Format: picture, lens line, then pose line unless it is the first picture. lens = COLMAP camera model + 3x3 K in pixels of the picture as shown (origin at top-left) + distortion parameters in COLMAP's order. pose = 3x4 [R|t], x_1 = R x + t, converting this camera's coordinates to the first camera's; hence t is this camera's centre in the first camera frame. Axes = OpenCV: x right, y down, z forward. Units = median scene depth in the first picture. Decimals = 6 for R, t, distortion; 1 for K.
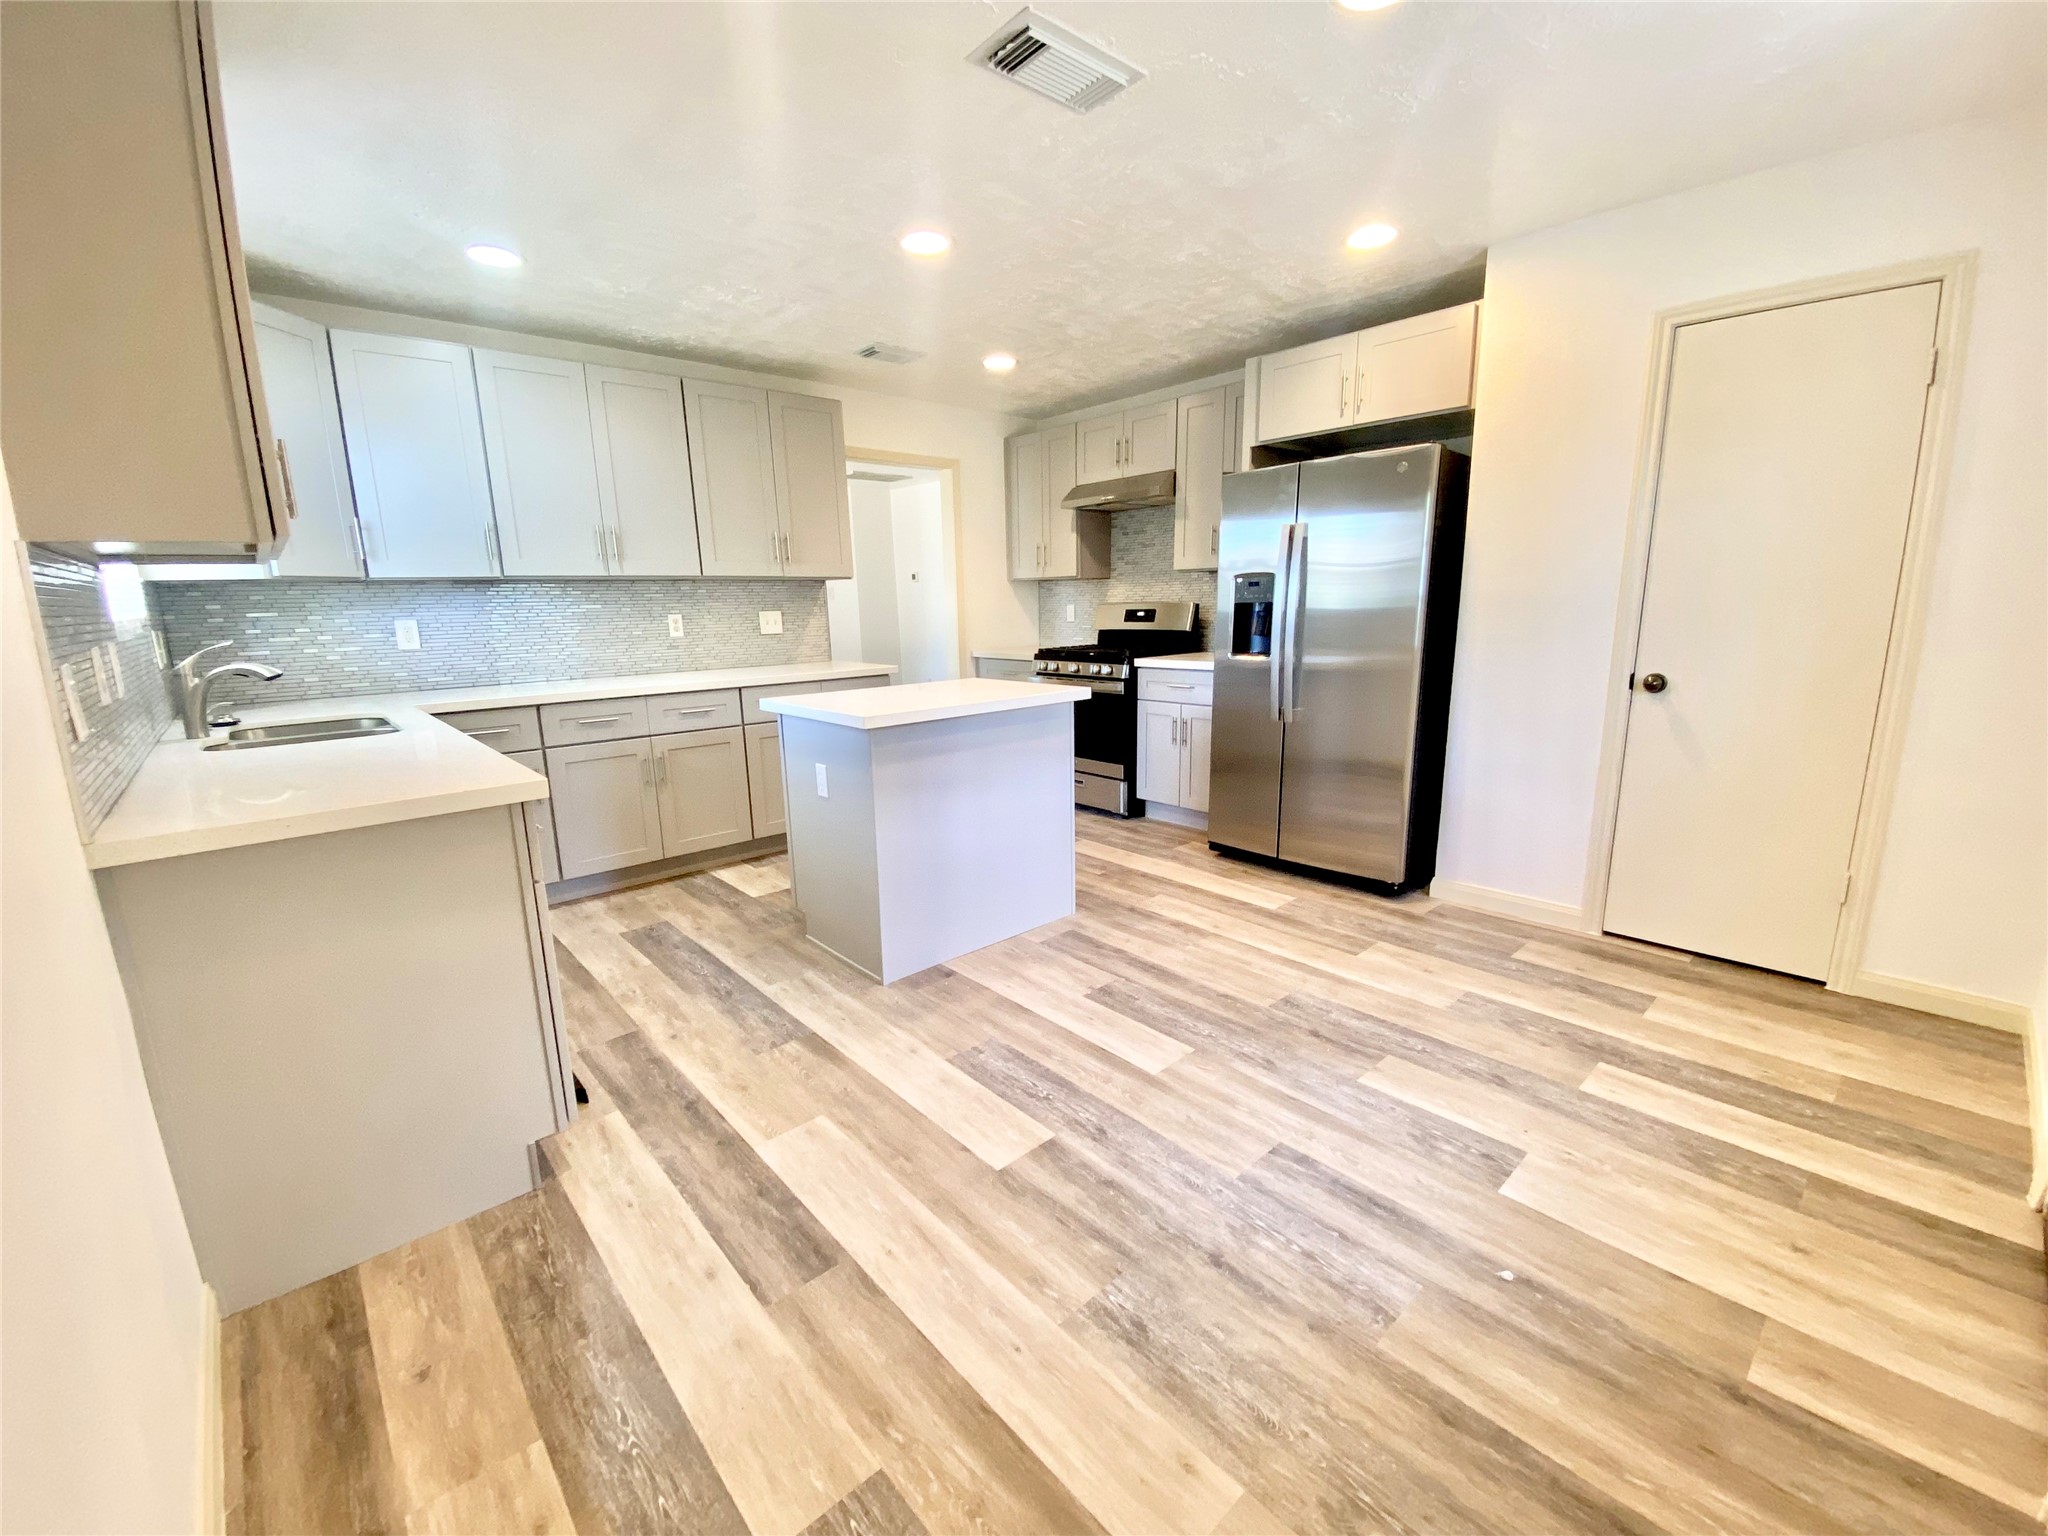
lens RADIAL K [[840.6, 0, 1017.3], [0, 840.6, 761.2], [0, 0, 1]] dist [0.017548, -0.018345]
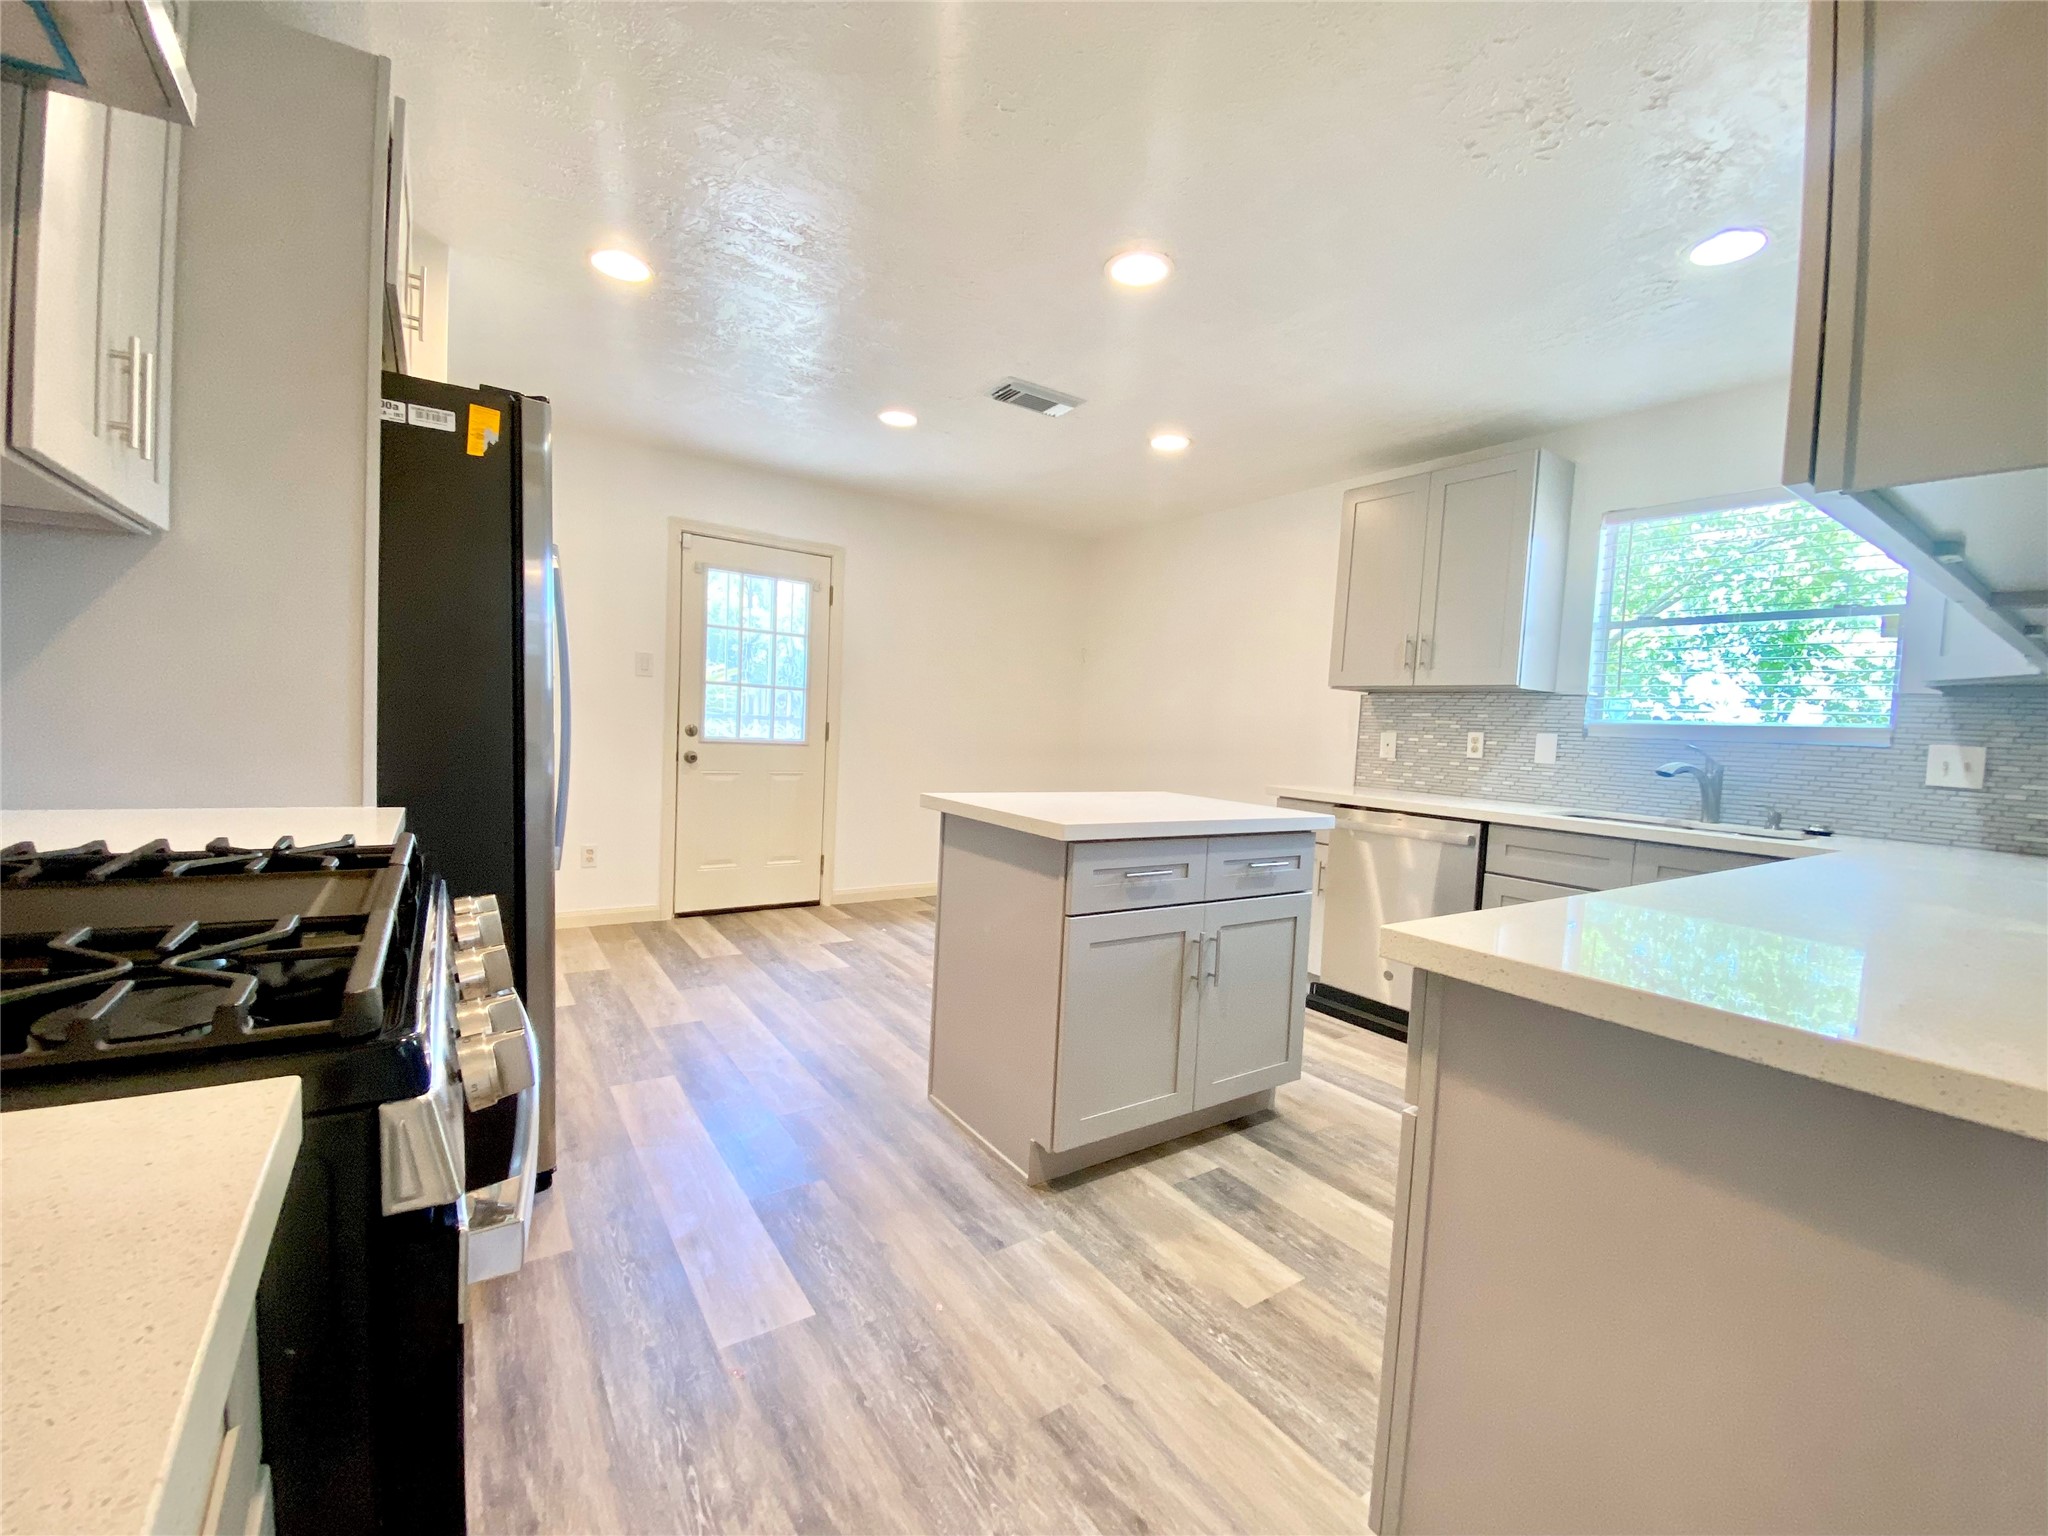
lens RADIAL K [[840.6, 0, 1019.9], [0, 840.6, 764.4], [0, 0, 1]] dist [0.017548, -0.018345]
pose [[-0.990389, -0.035228, 0.133749, -0.130066], [-0.002107, 0.970750, 0.240084, -0.363358], [-0.138294, 0.237495, -0.961494, 2.073886]]
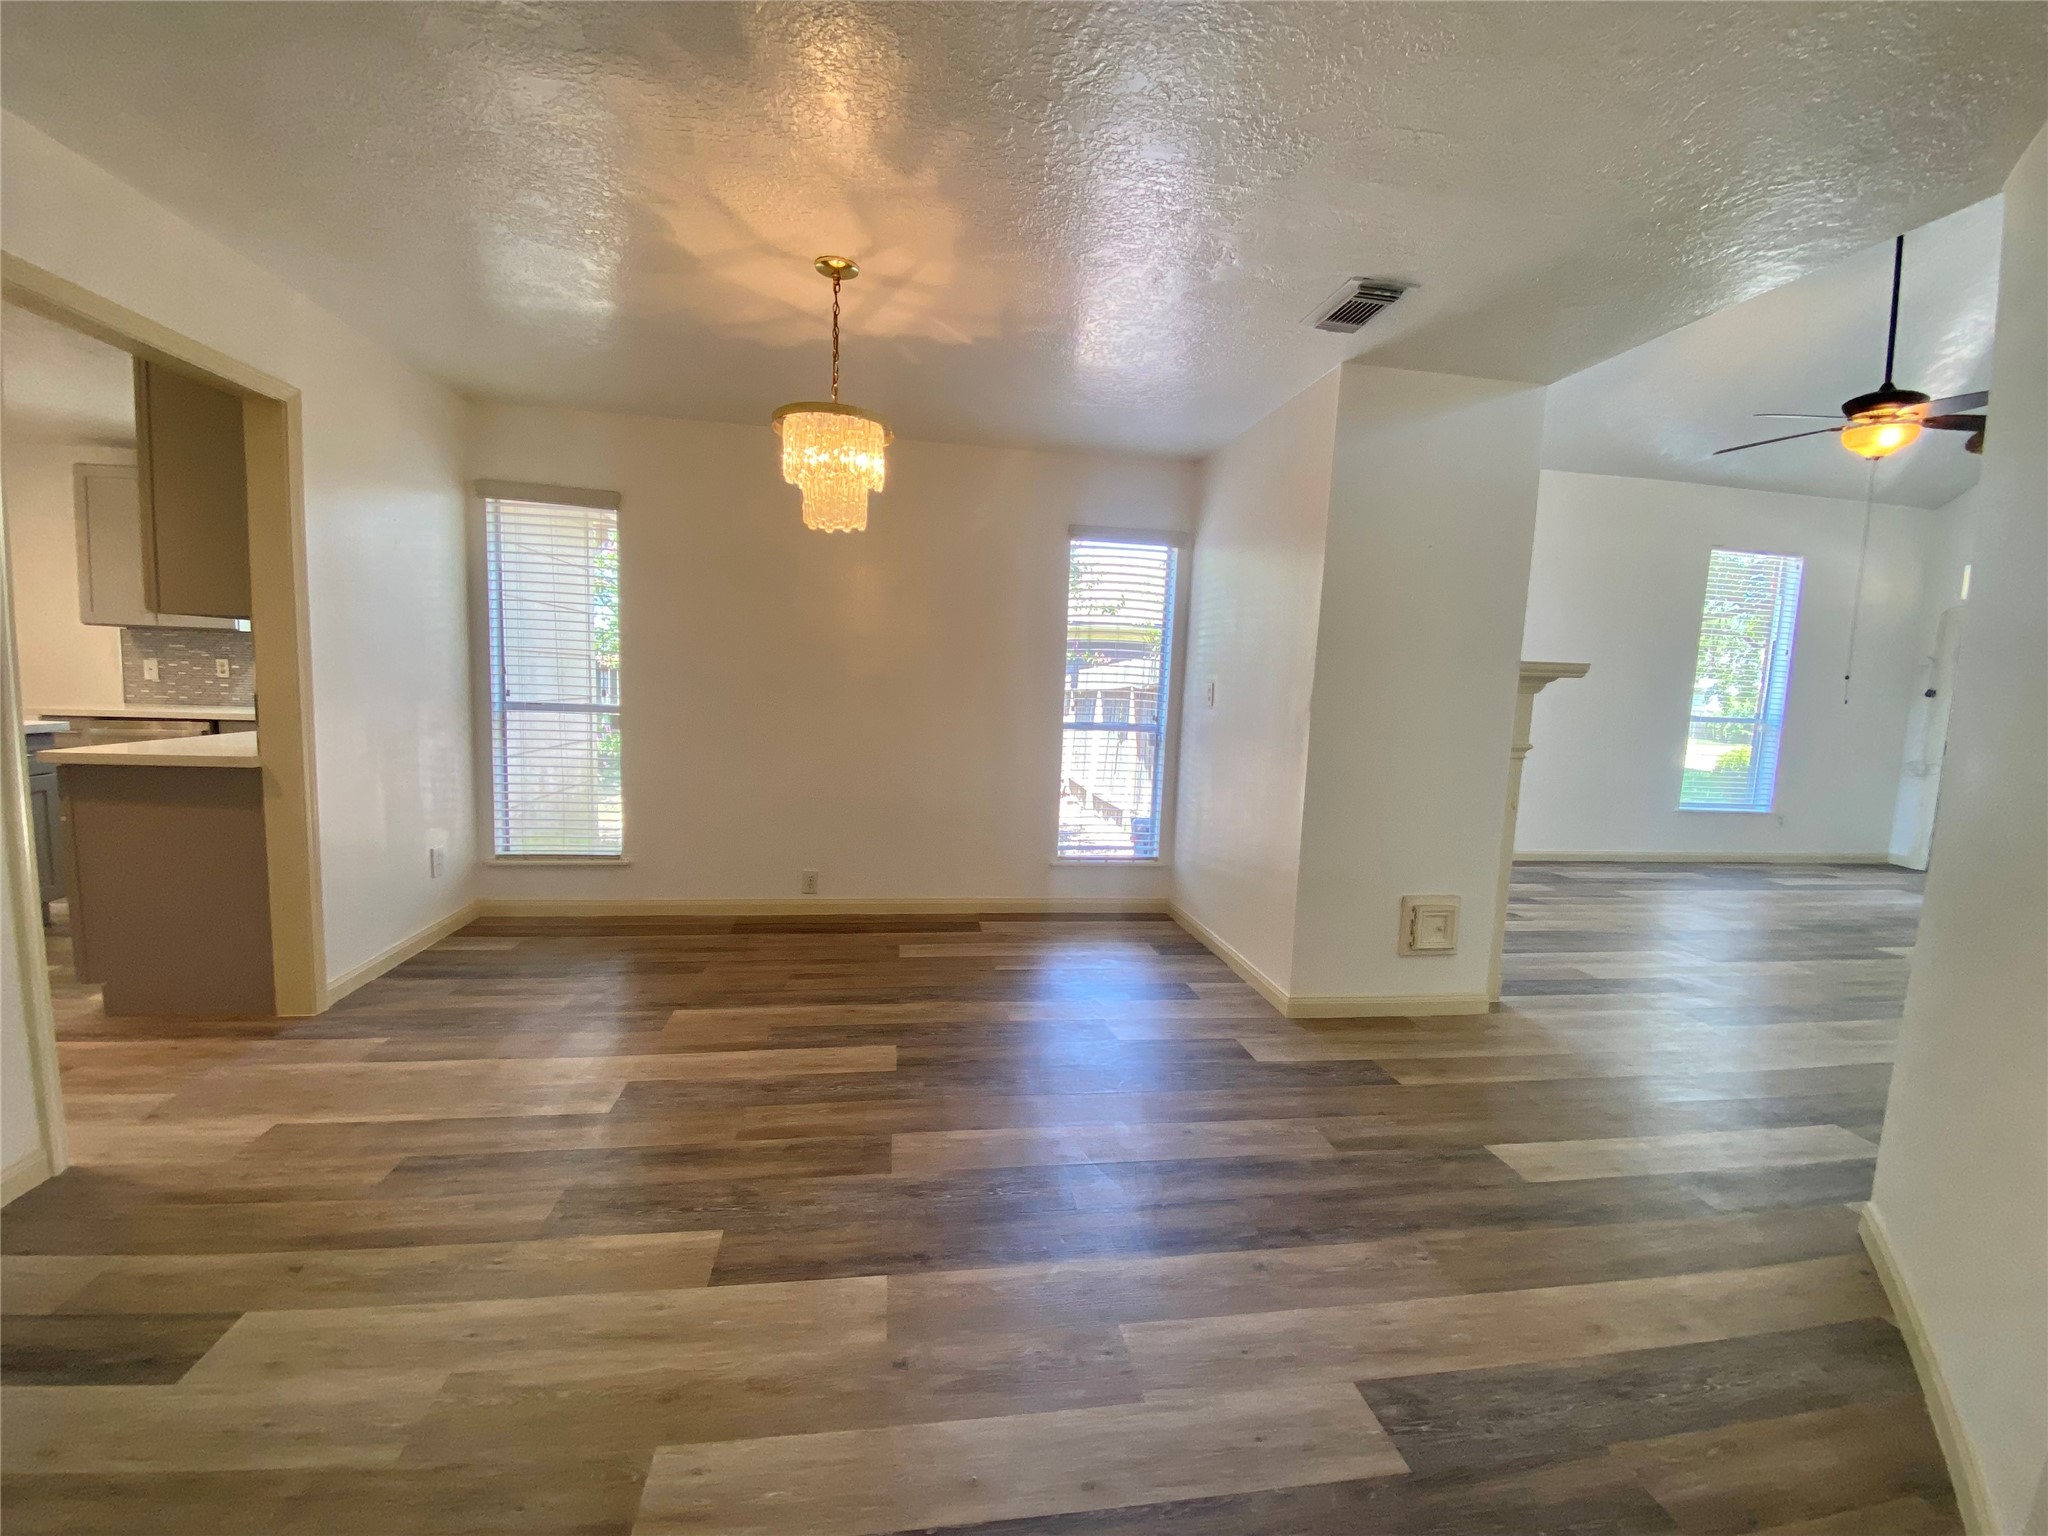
lens RADIAL K [[840.6, 0, 1021.1], [0, 840.6, 769.8], [0, 0, 1]] dist [0.017548, -0.018345]
pose [[-0.558609, 0.090246, -0.824507, -0.082945], [-0.187224, 0.954688, 0.231341, -0.642589], [0.808024, 0.283597, -0.516401, 3.228572]]
